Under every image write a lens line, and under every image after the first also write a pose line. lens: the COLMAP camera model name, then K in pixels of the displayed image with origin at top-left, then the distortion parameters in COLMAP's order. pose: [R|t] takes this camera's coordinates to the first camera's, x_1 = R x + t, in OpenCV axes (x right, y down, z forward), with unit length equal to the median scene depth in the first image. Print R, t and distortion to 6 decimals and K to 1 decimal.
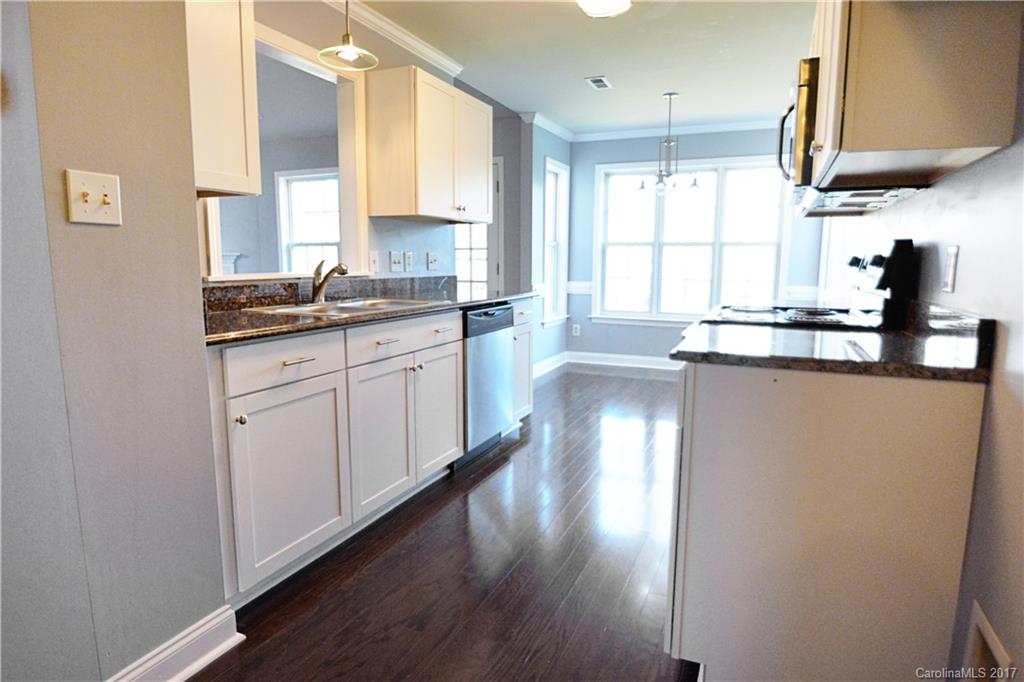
lens RADIAL K [[580.1, 0, 512.0], [0, 580.1, 341.0], [0, 0, 1]] dist [-0.027278, 0.000079]
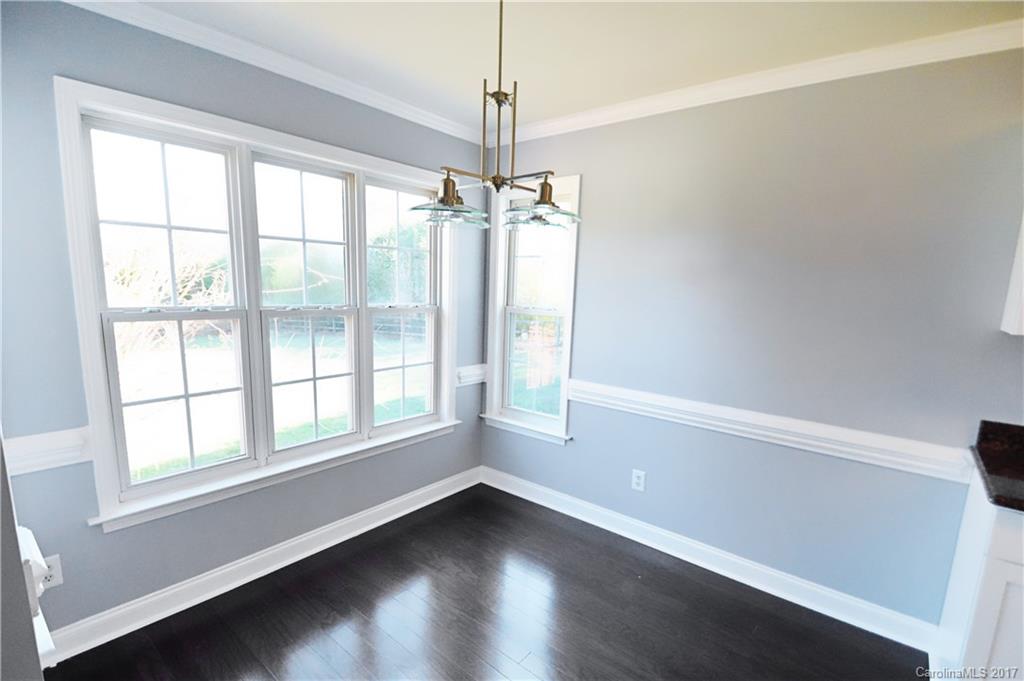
lens RADIAL K [[484.3, 0, 512.7], [0, 484.3, 365.6], [0, 0, 1]] dist [-0.000256, -0.000341]
pose [[0.276900, -0.157270, 0.947941, -0.107541], [0.103920, 0.985630, 0.133167, -0.264648], [-0.955263, 0.061637, 0.289265, 1.177159]]
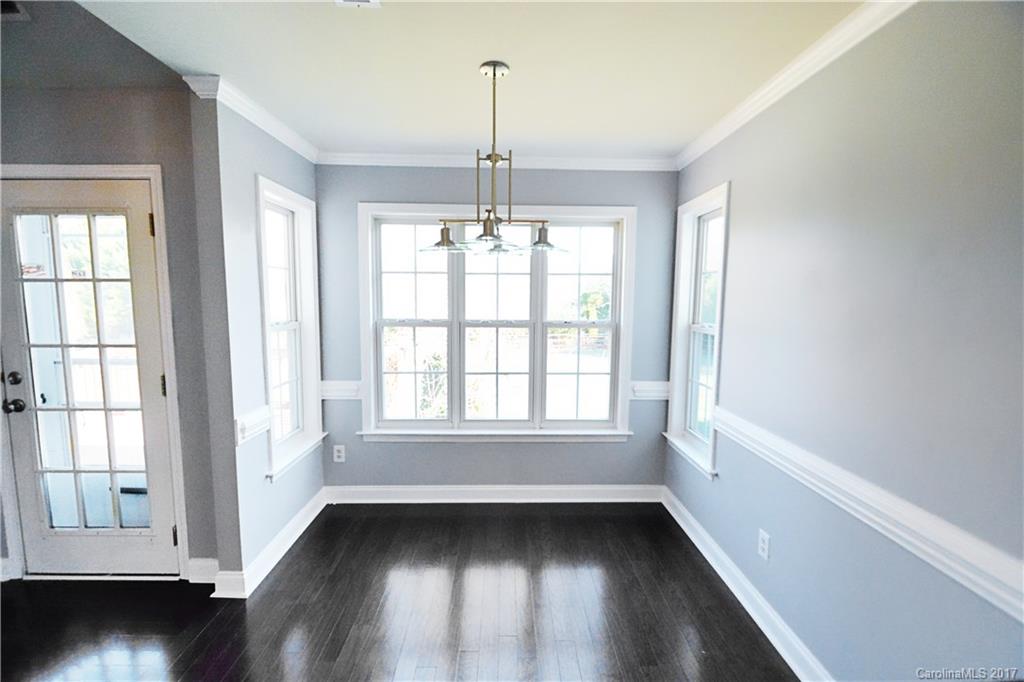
lens RADIAL K [[450.7, 0, 512.0], [0, 450.7, 341.0], [0, 0, 1]] dist [0.001185, 0.000025]
pose [[0.905319, -0.038642, 0.422971, 0.139059], [0.055198, 0.998111, -0.026958, -0.217942], [-0.421131, 0.047753, 0.905742, 0.818977]]
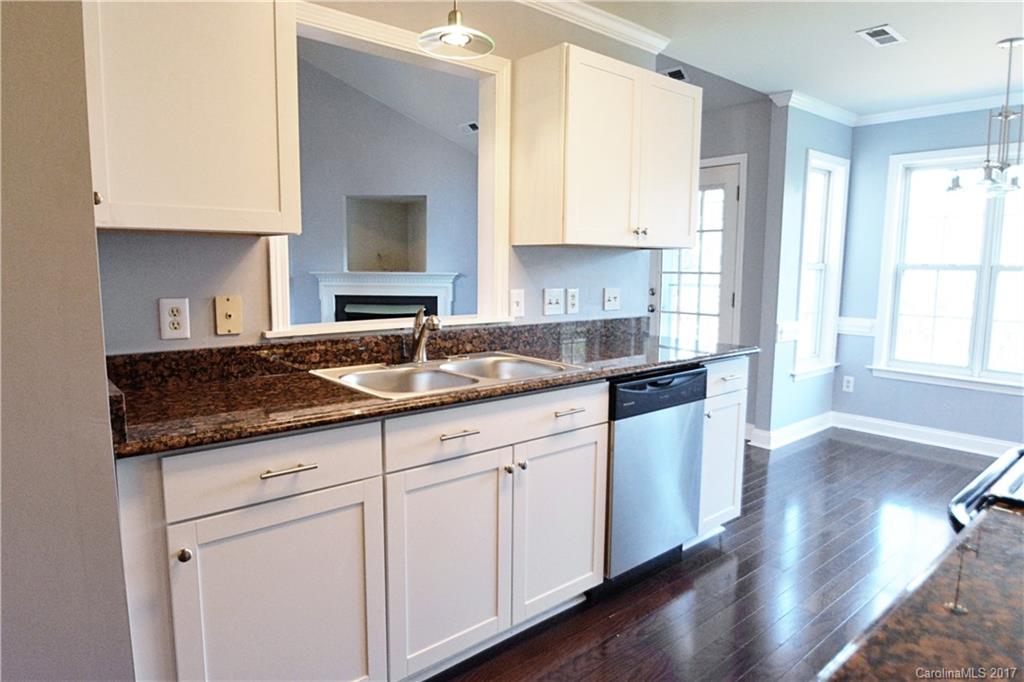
lens RADIAL K [[612.3, 0, 512.0], [0, 612.3, 341.0], [0, 0, 1]] dist [-0.017868, -0.014600]
pose [[0.900006, 0.055964, -0.432271, 0.103996], [-0.064680, 0.997891, -0.005475, -0.074458], [0.431053, 0.032886, 0.901727, 0.234804]]
